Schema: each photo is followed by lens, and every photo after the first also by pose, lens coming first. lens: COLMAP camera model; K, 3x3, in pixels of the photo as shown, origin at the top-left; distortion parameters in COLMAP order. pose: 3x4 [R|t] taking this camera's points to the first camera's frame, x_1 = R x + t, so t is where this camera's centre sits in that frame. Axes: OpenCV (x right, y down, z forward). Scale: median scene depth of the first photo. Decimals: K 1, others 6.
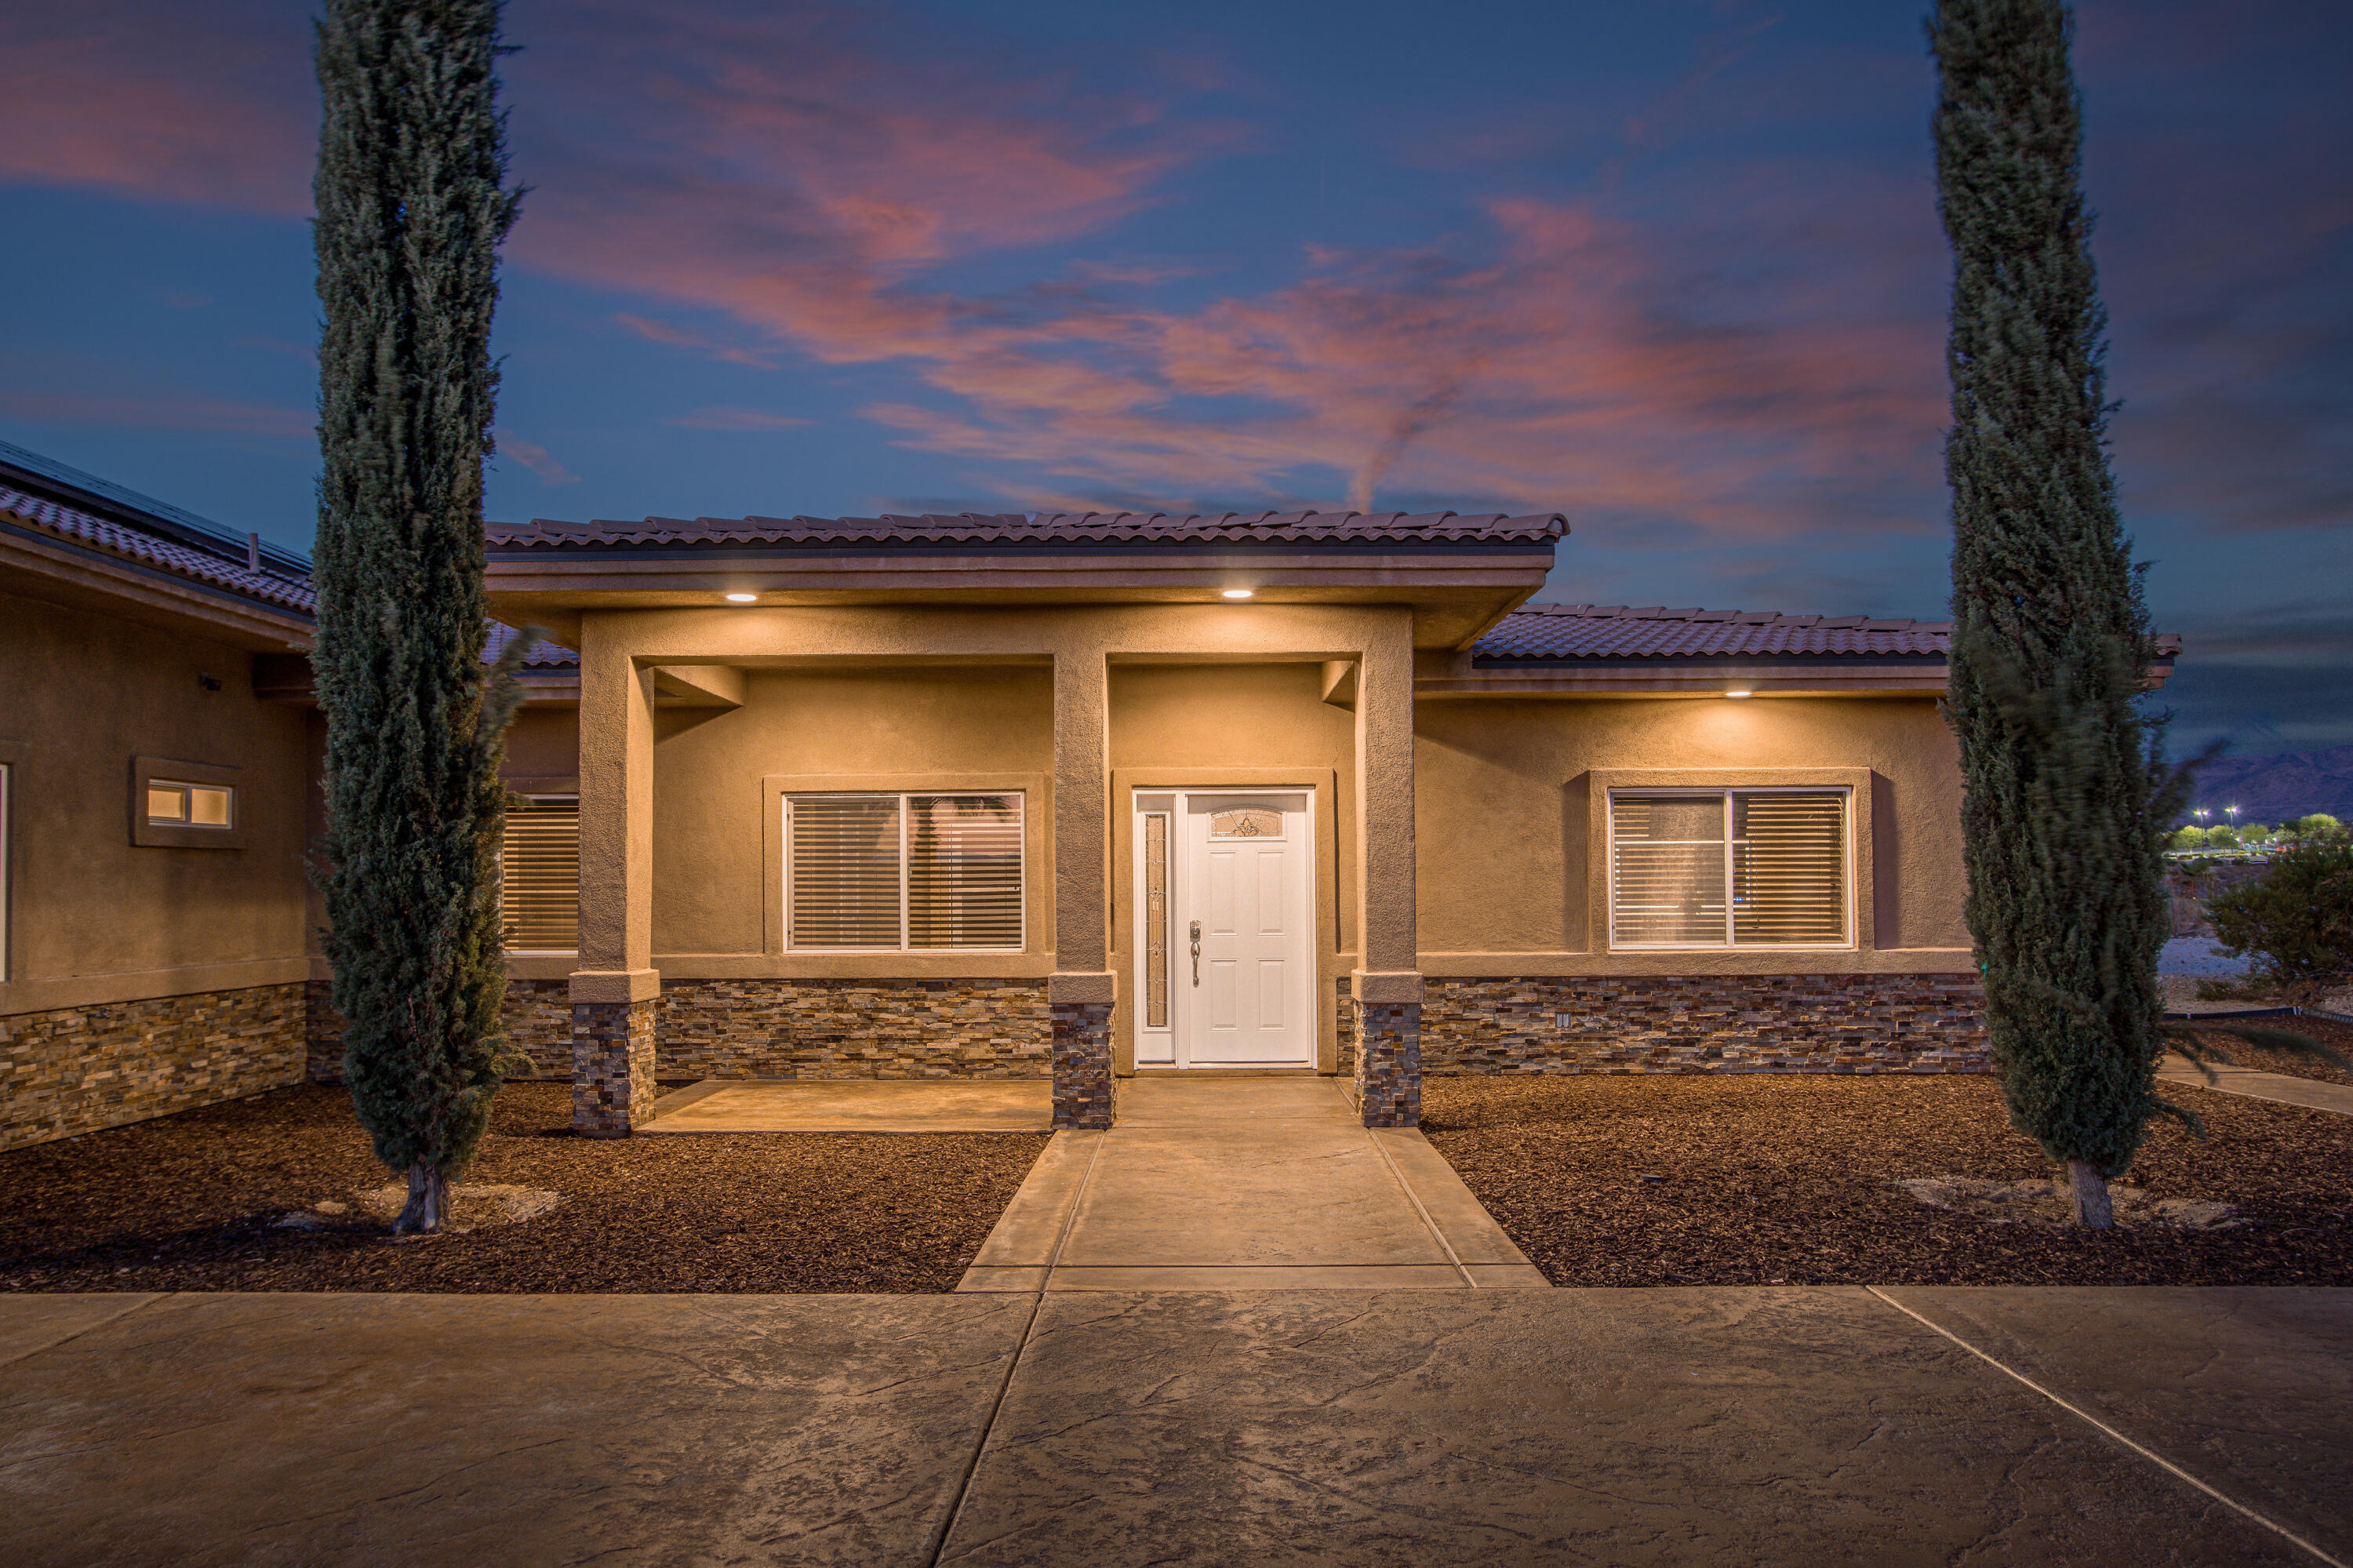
lens RADIAL K [[1554.6, 0, 1165.6], [0, 1554.6, 853.6], [0, 0, 1]] dist [-0.024442, 0.036426]
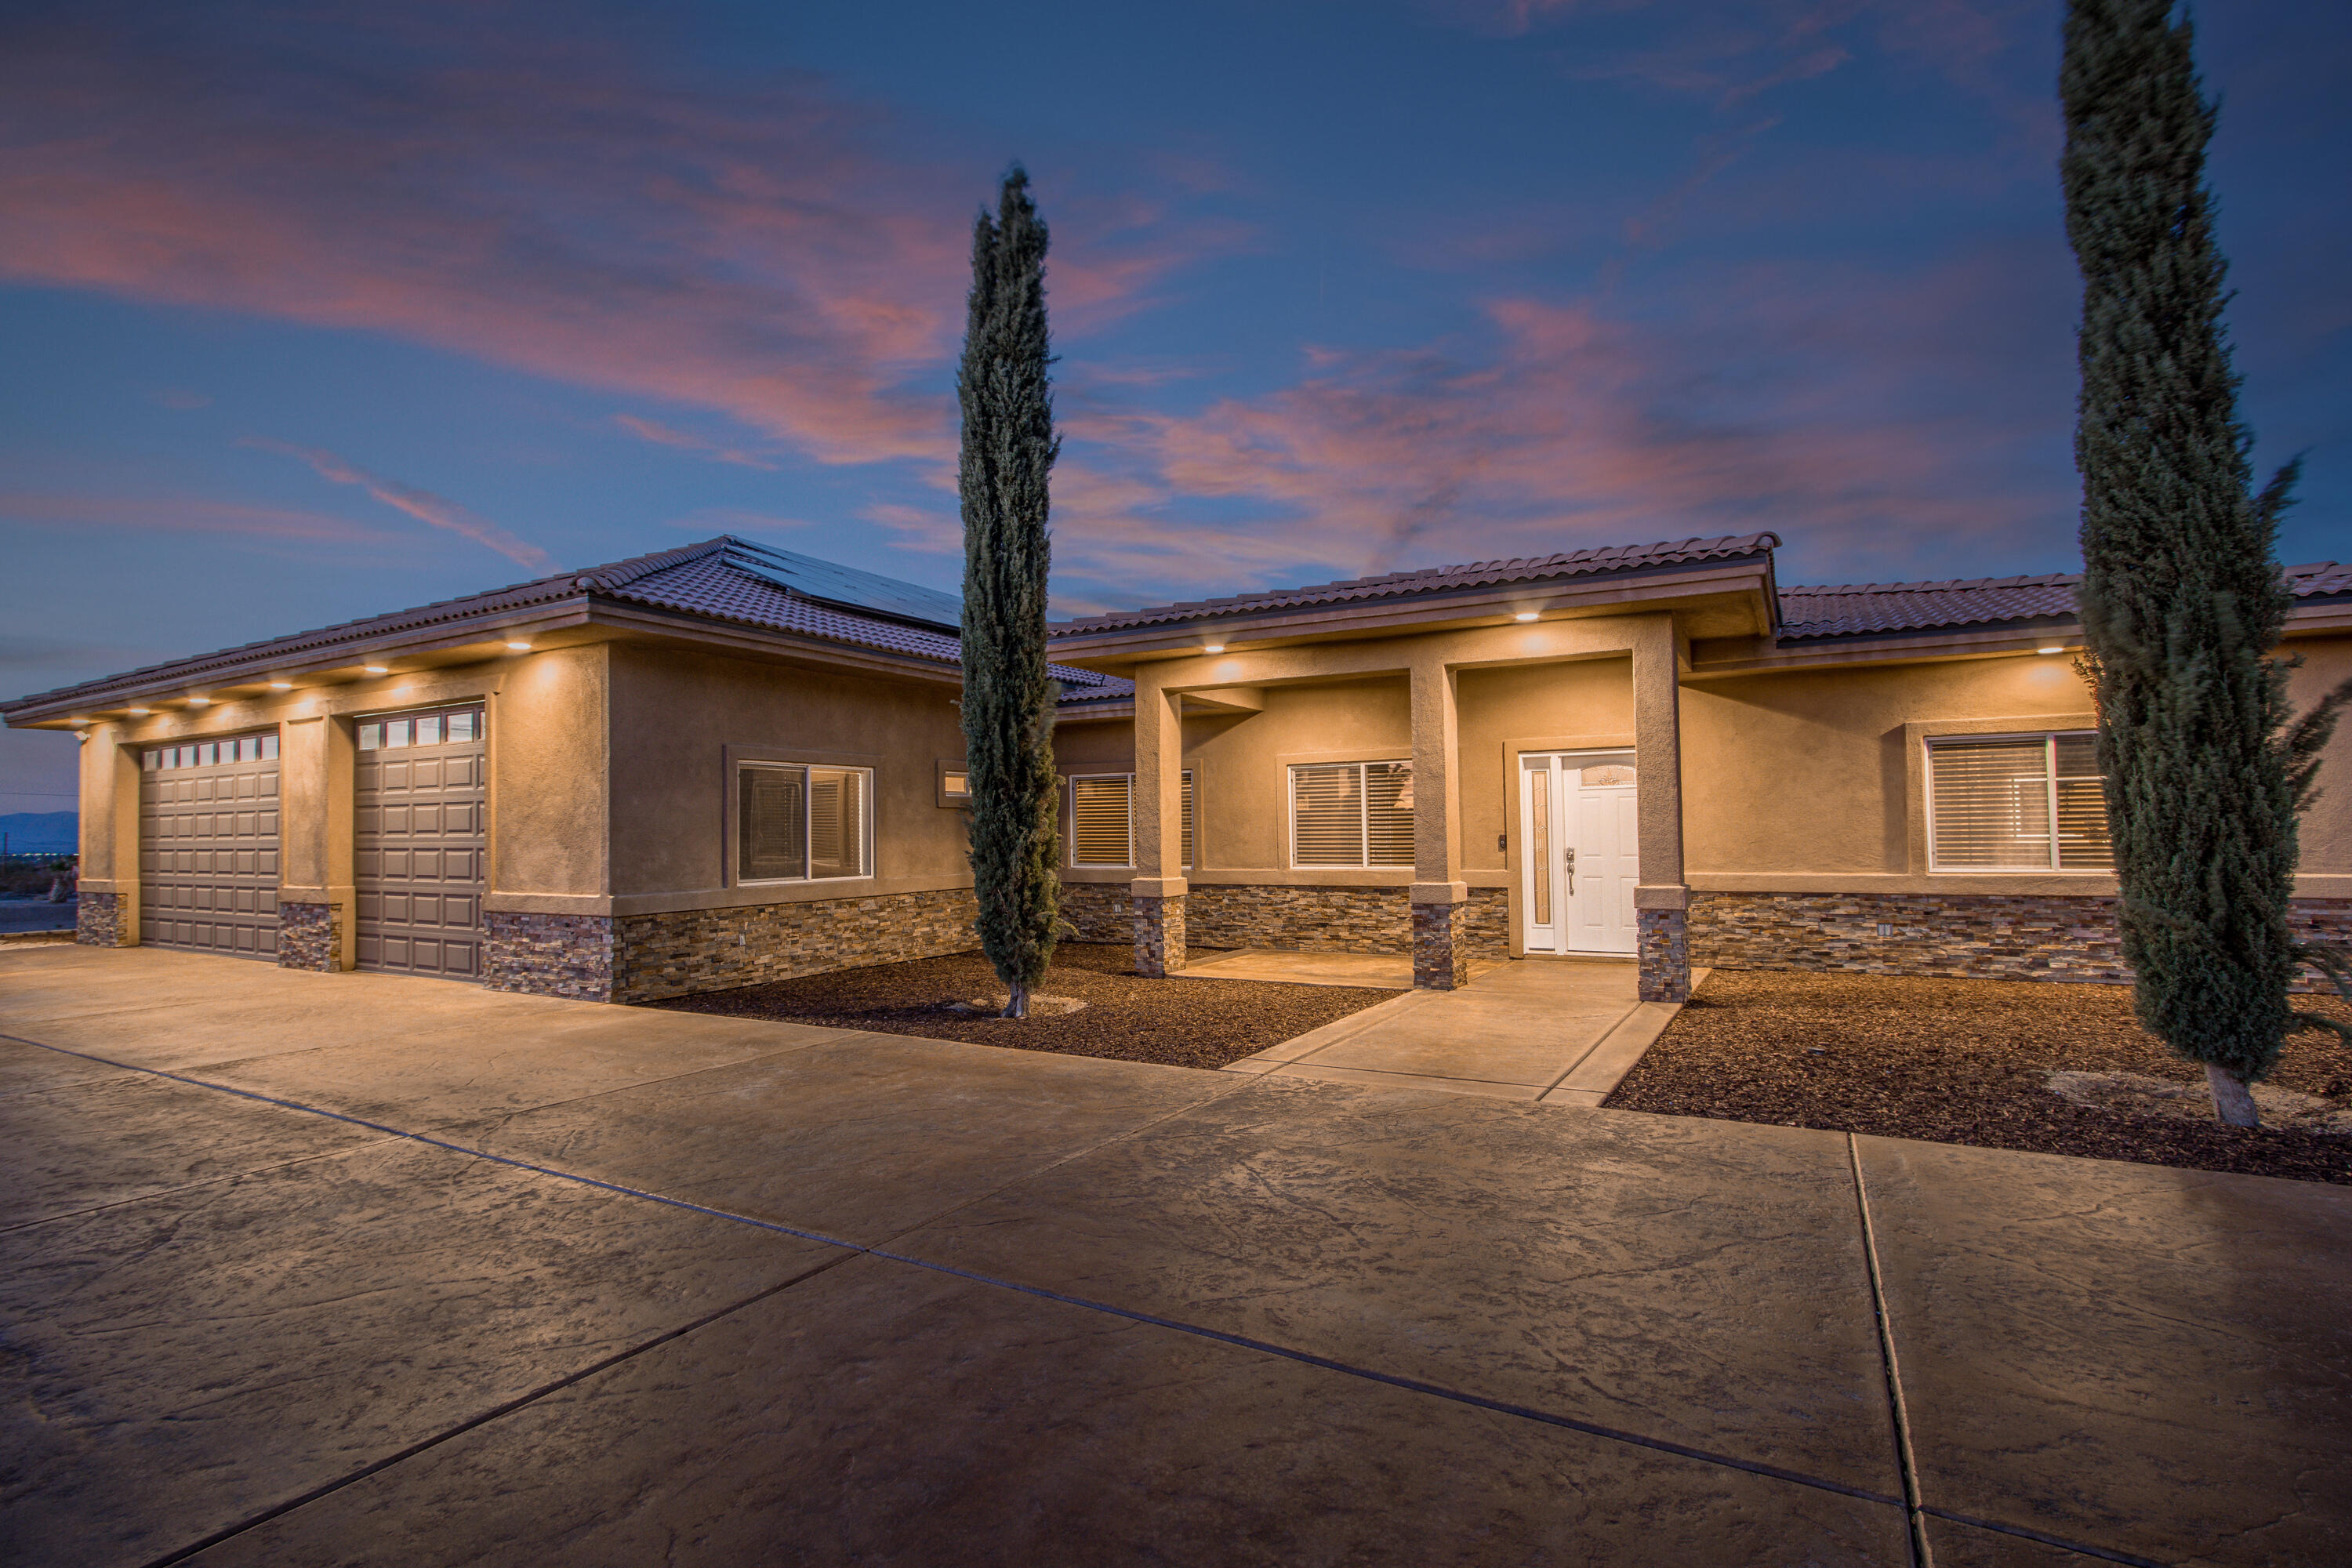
lens RADIAL K [[1121.6, 0, 1163.9], [0, 1121.6, 791.5], [0, 0, 1]] dist [-0.009989, 0.001456]
pose [[0.871304, -0.024154, -0.490149, 0.248997], [0.020679, 0.999708, -0.012505, -0.001990], [0.490308, 0.000760, 0.871549, -0.049371]]
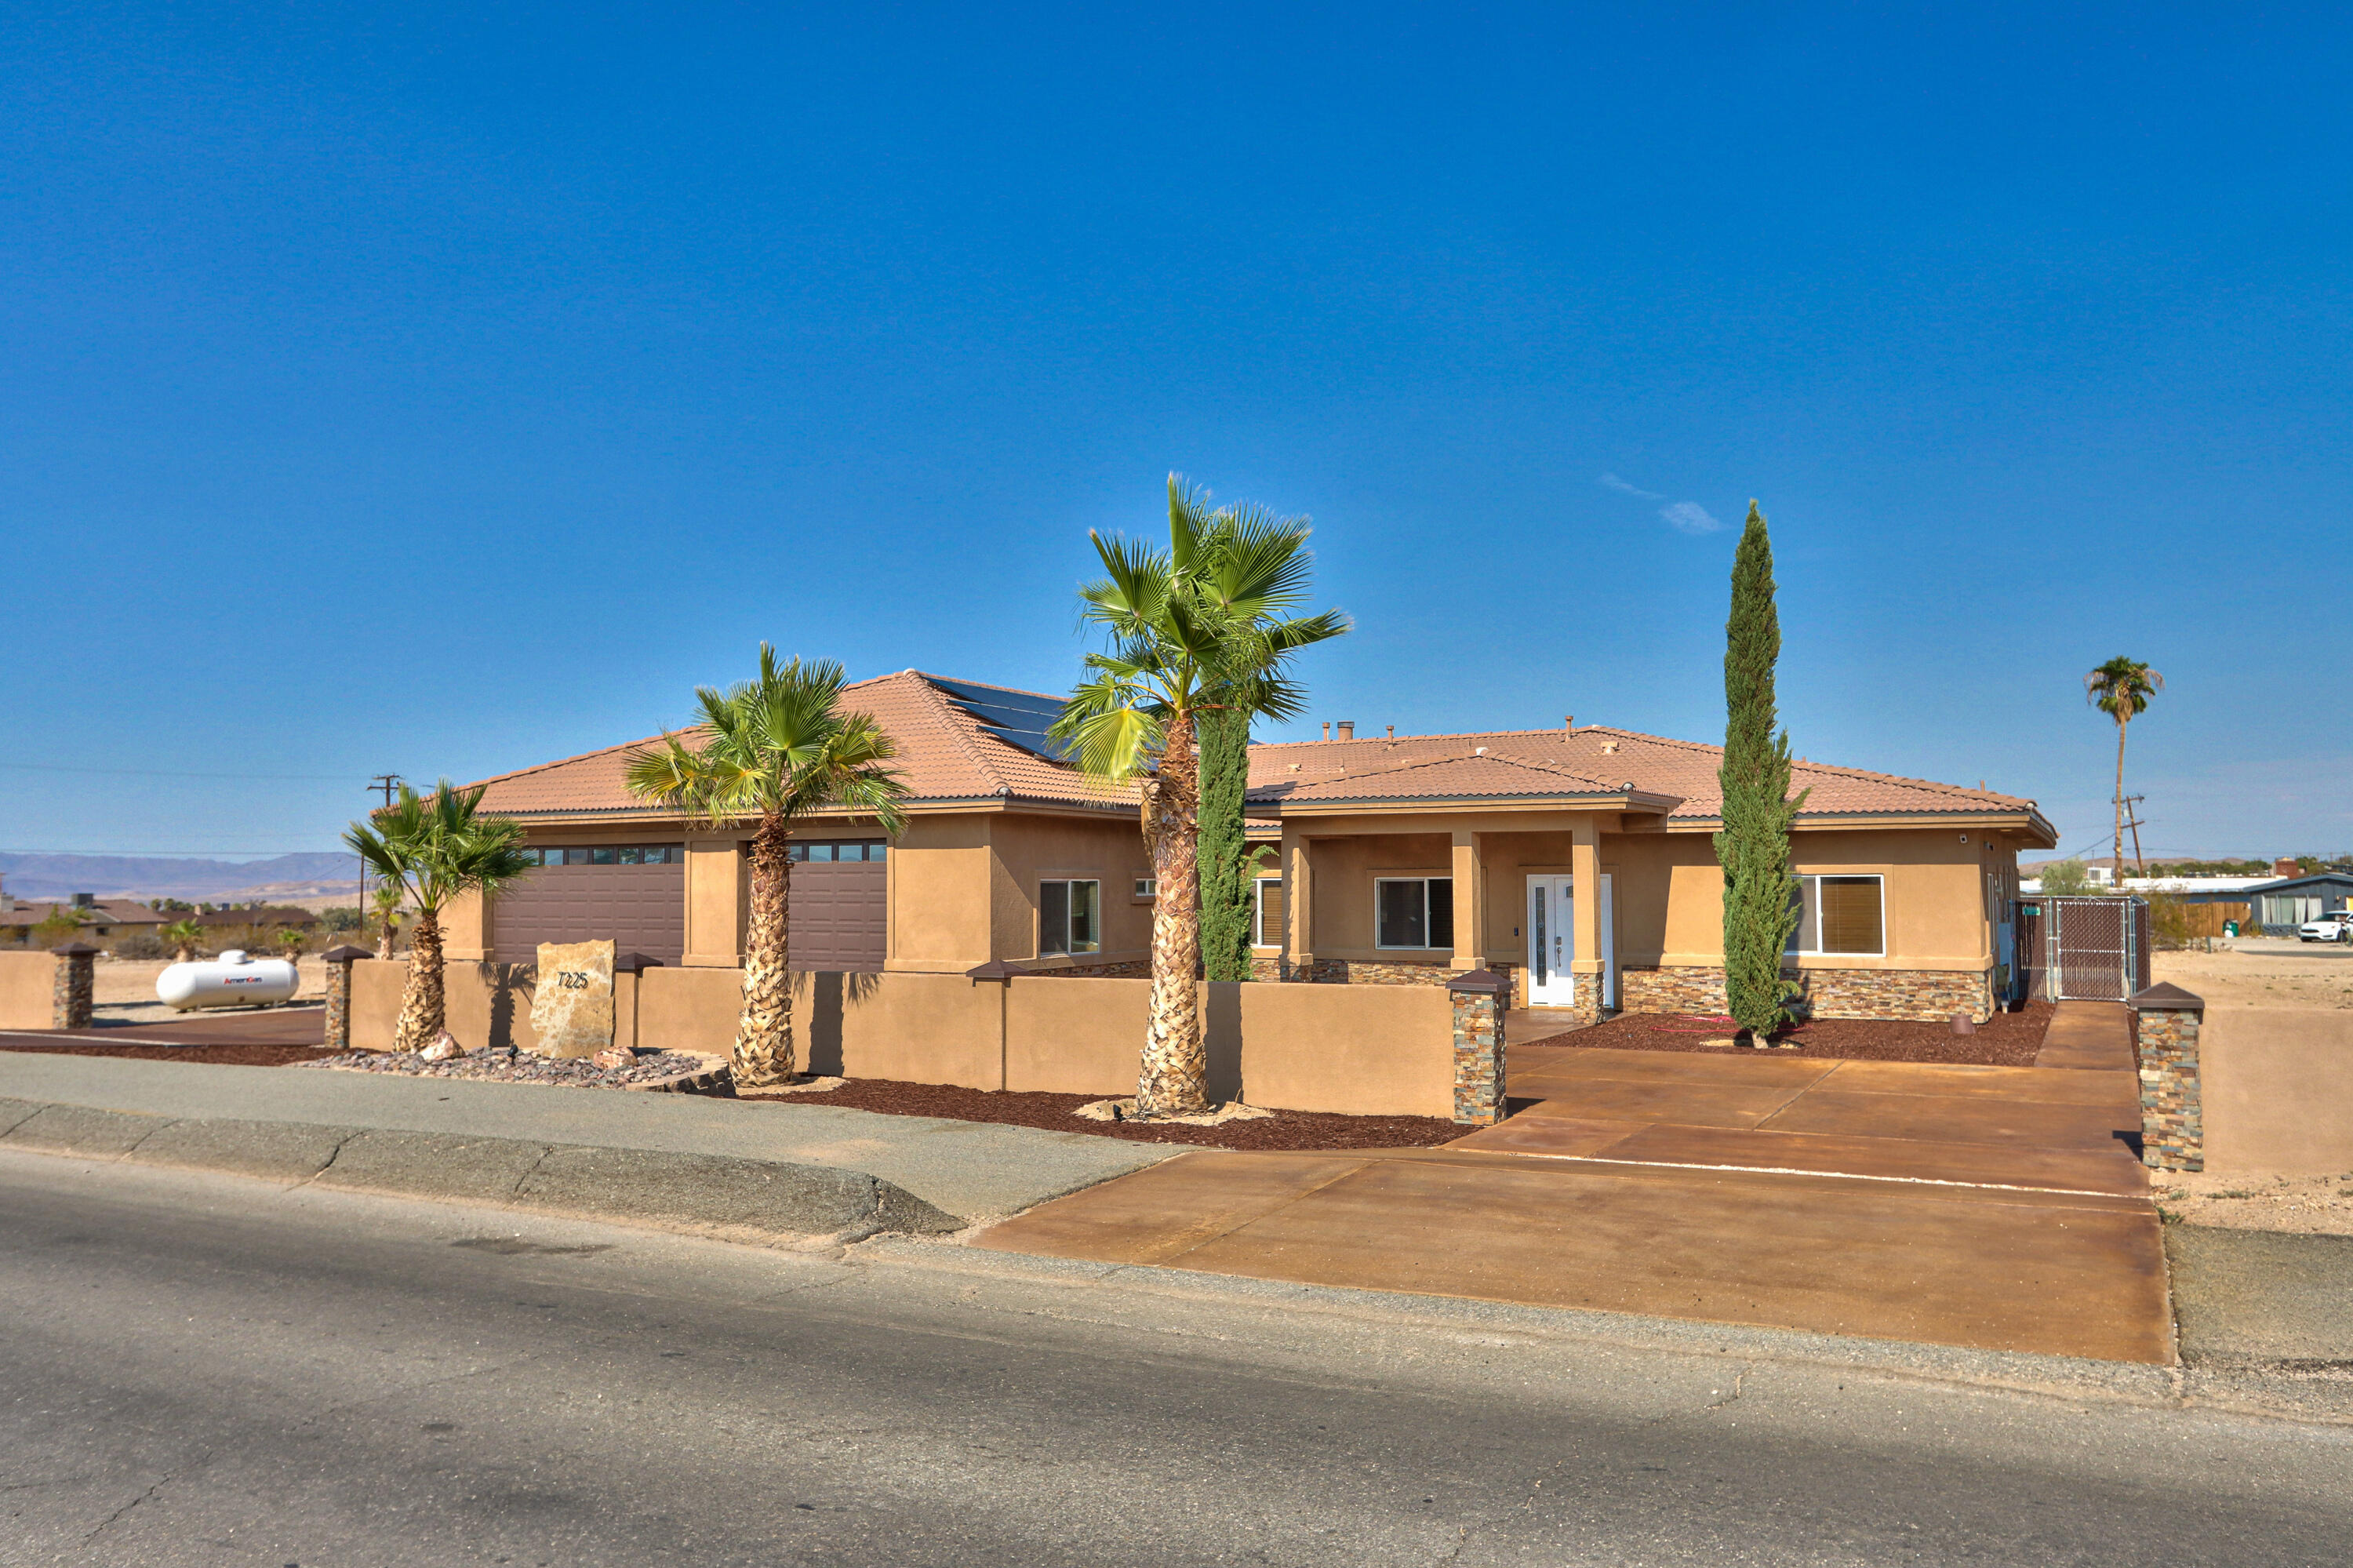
lens RADIAL K [[1739.2, 0, 1178.4], [0, 1739.2, 707.8], [0, 0, 1]] dist [0.017916, 0.002485]
pose [[0.886652, -0.044878, -0.460254, 0.868352], [0.010203, 0.996936, -0.077554, -0.115655], [0.462324, 0.064067, 0.884394, -1.776994]]
